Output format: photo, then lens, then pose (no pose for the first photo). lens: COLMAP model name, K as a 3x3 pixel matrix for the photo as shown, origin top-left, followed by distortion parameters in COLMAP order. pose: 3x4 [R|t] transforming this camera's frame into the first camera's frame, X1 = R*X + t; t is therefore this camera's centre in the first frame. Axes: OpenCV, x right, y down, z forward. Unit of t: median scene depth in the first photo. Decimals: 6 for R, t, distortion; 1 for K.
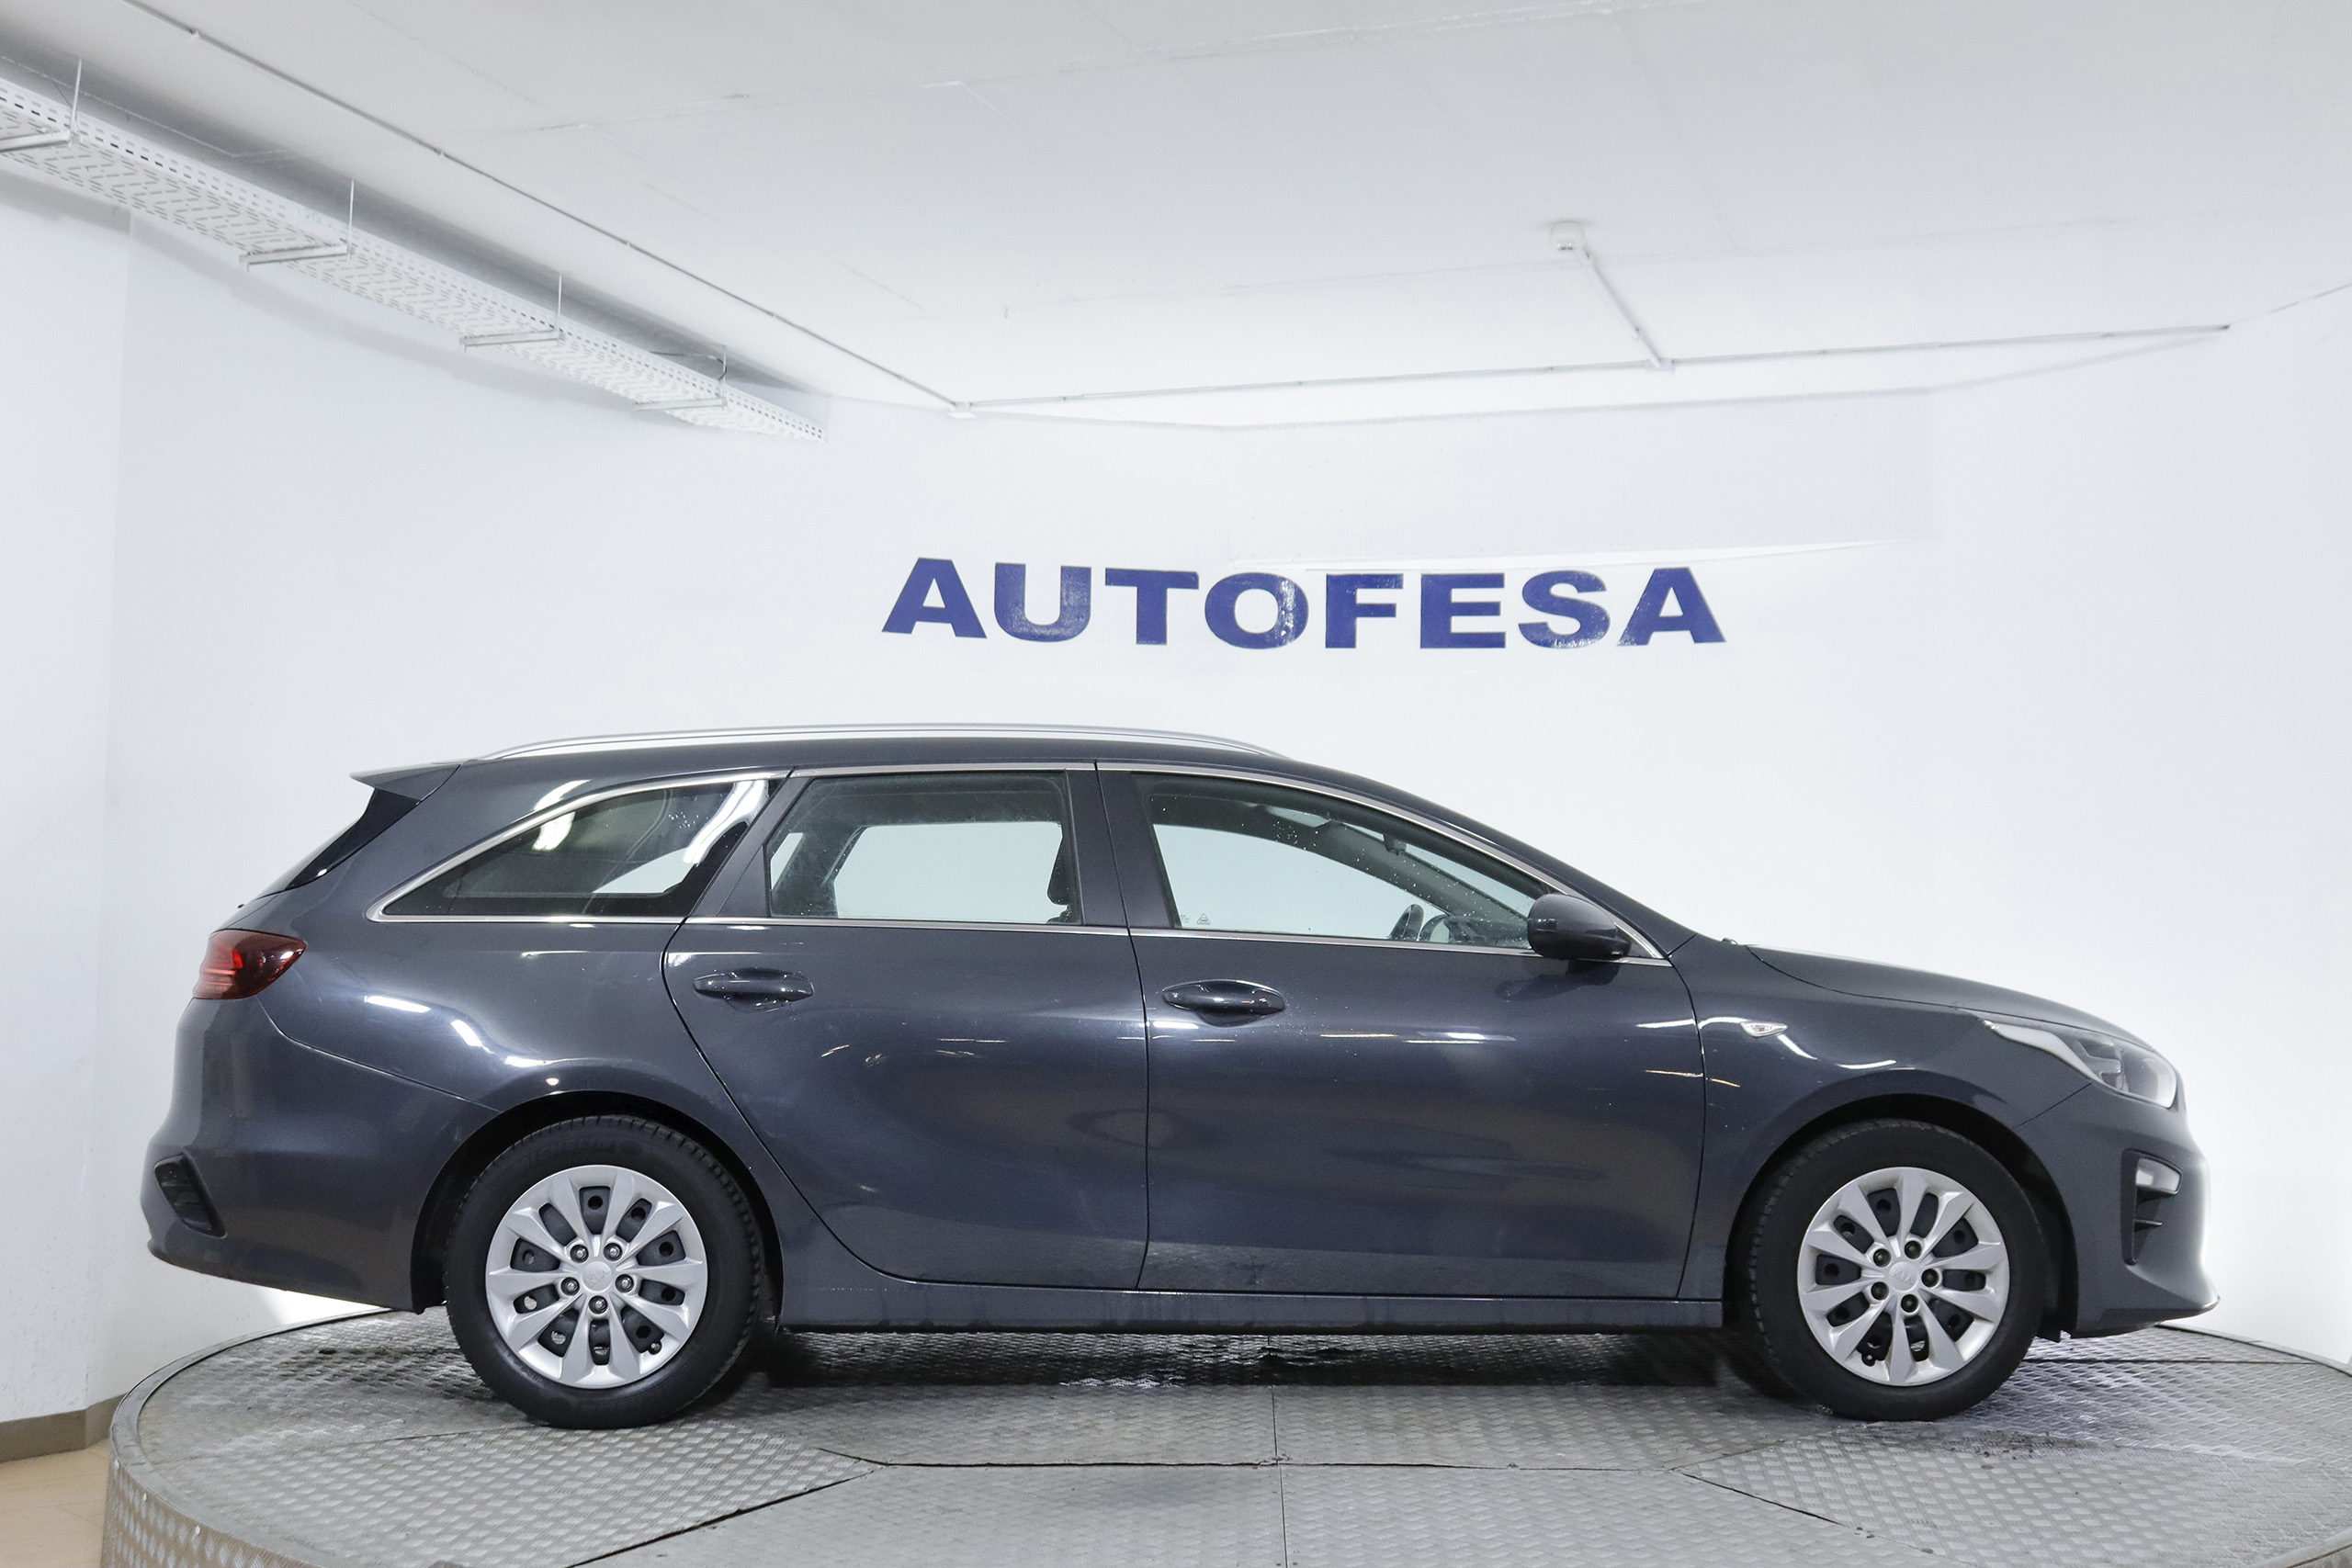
lens RADIAL K [[2654.5, 0, 1270.8], [0, 2654.5, 792.2], [0, 0, 1]] dist [-0.060705, 0.016380]
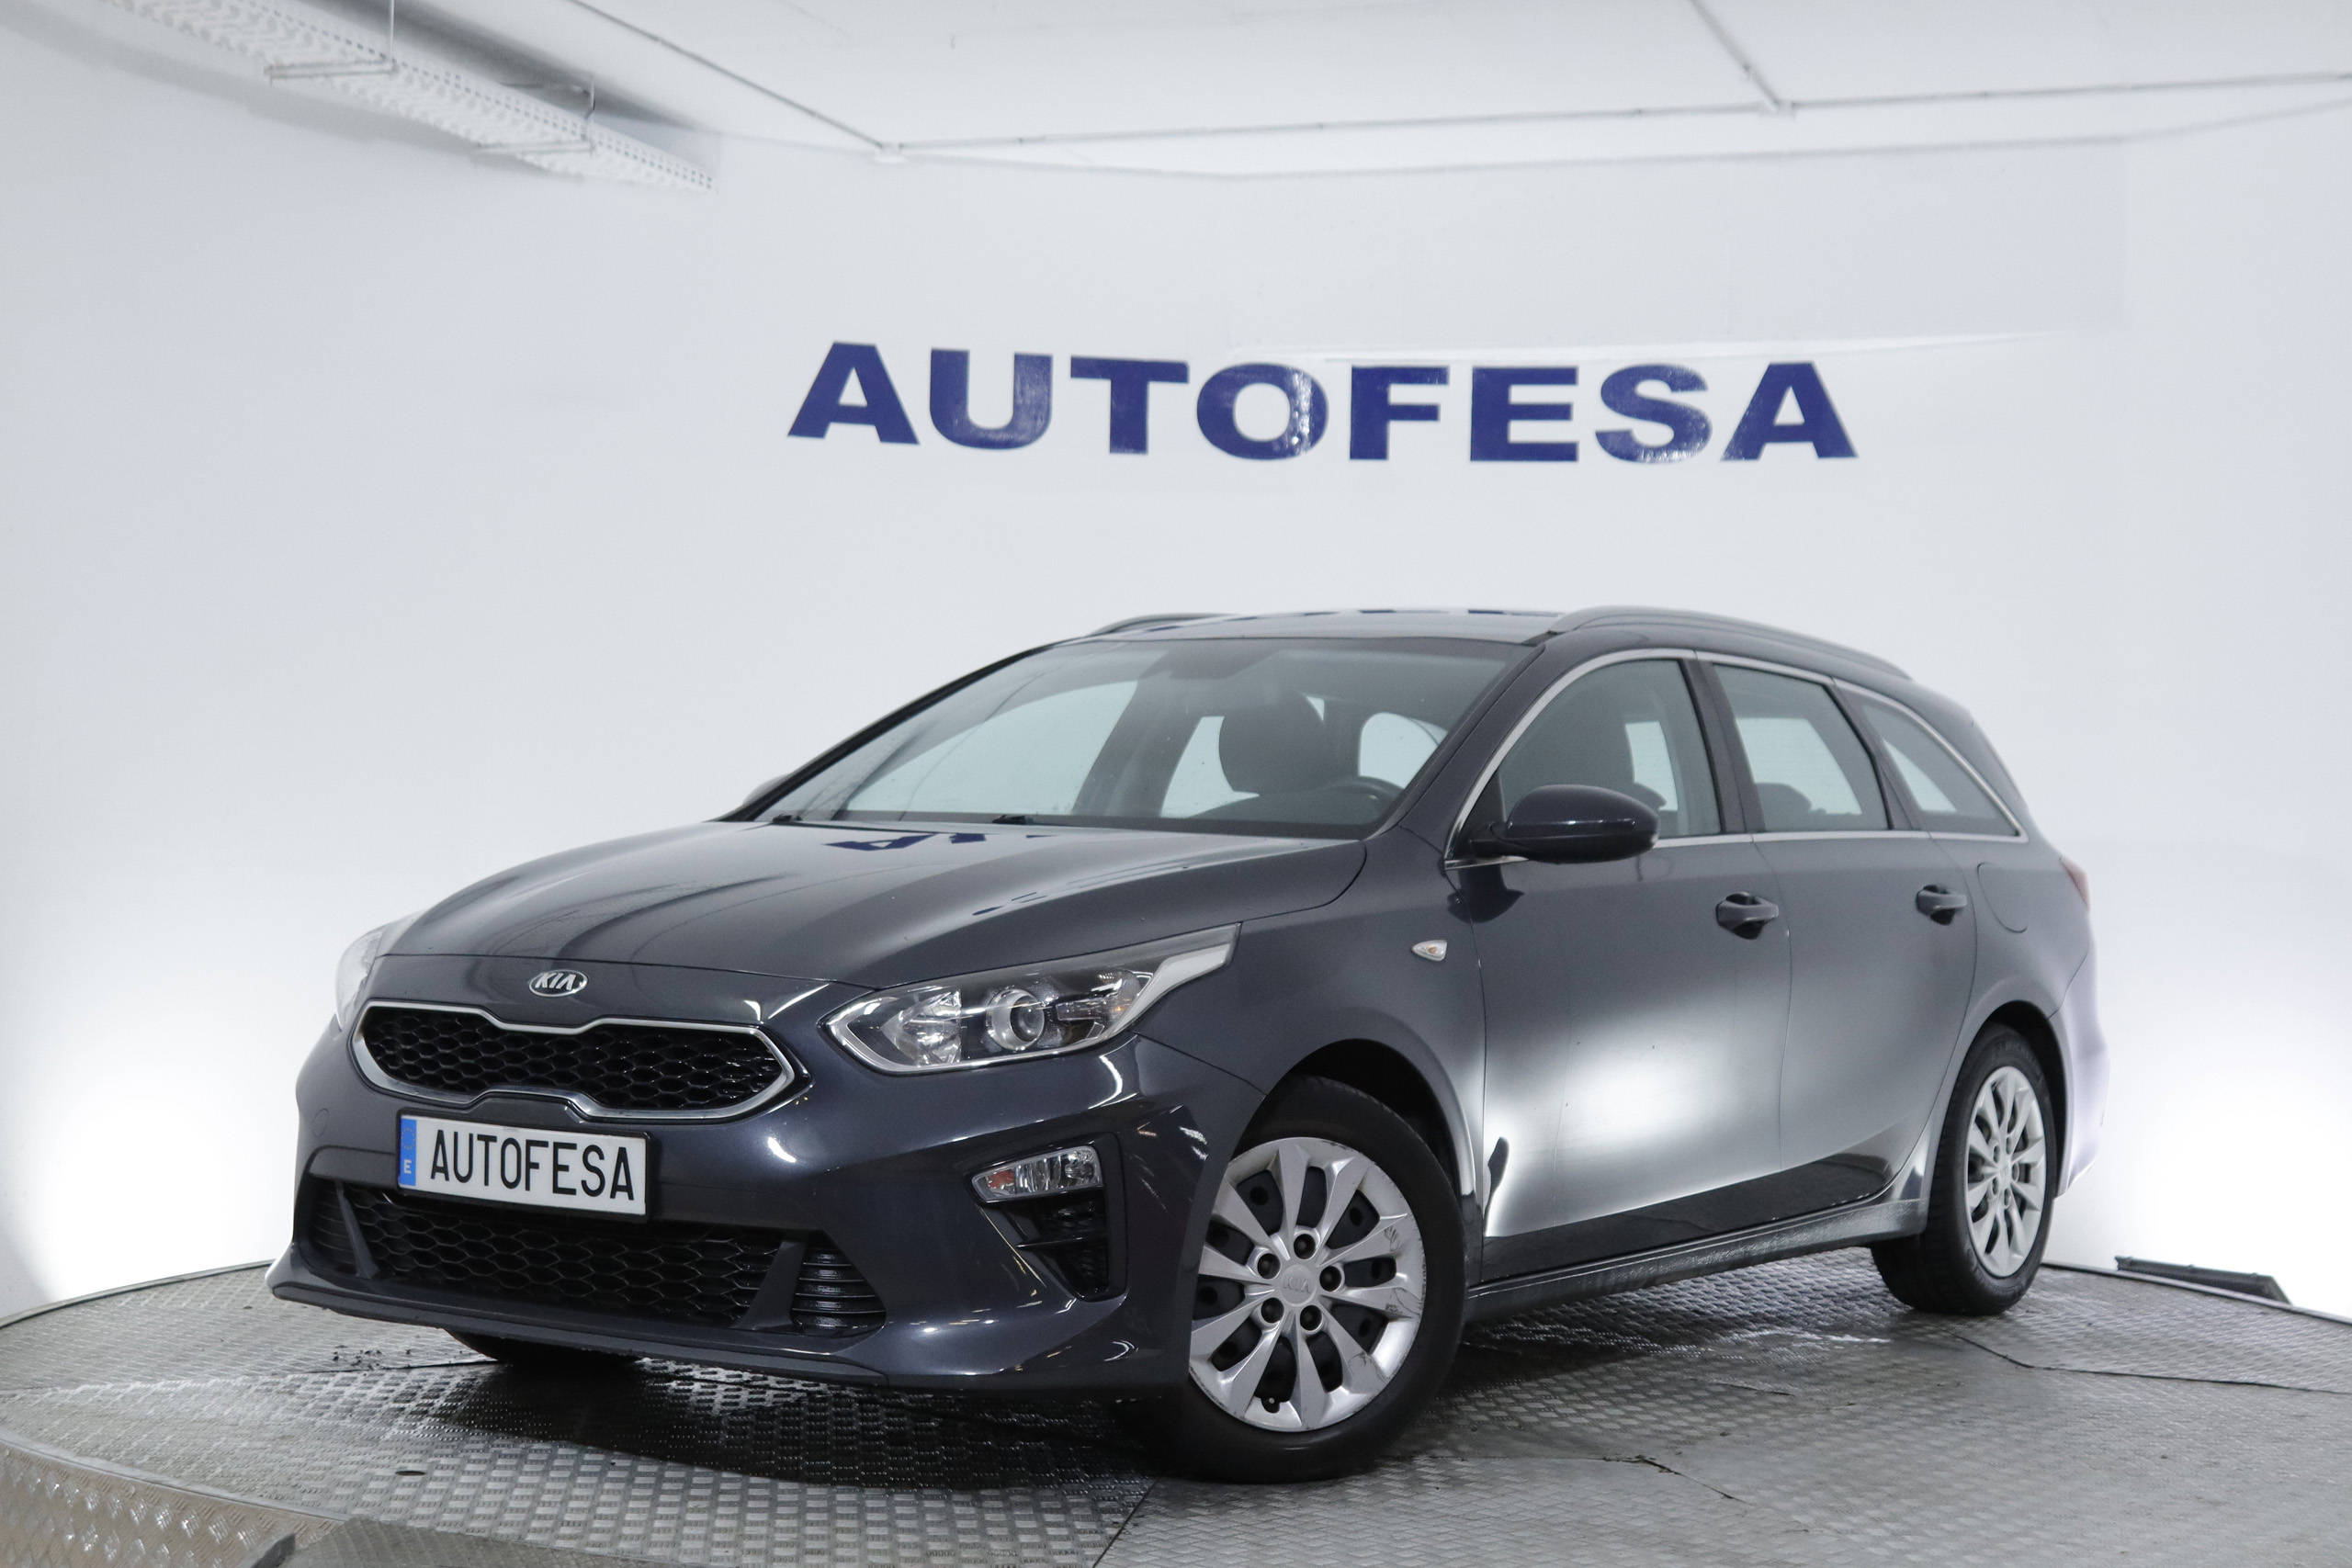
lens RADIAL K [[3988.2, 0, 1233.6], [0, 3988.2, 774.0], [0, 0, 1]] dist [-0.003369, 0.211028]
pose [[0.999932, 0.008642, -0.007802, -0.003909], [-0.008288, 0.998986, 0.044256, -0.014296], [0.008177, -0.044188, 0.998990, -0.197759]]
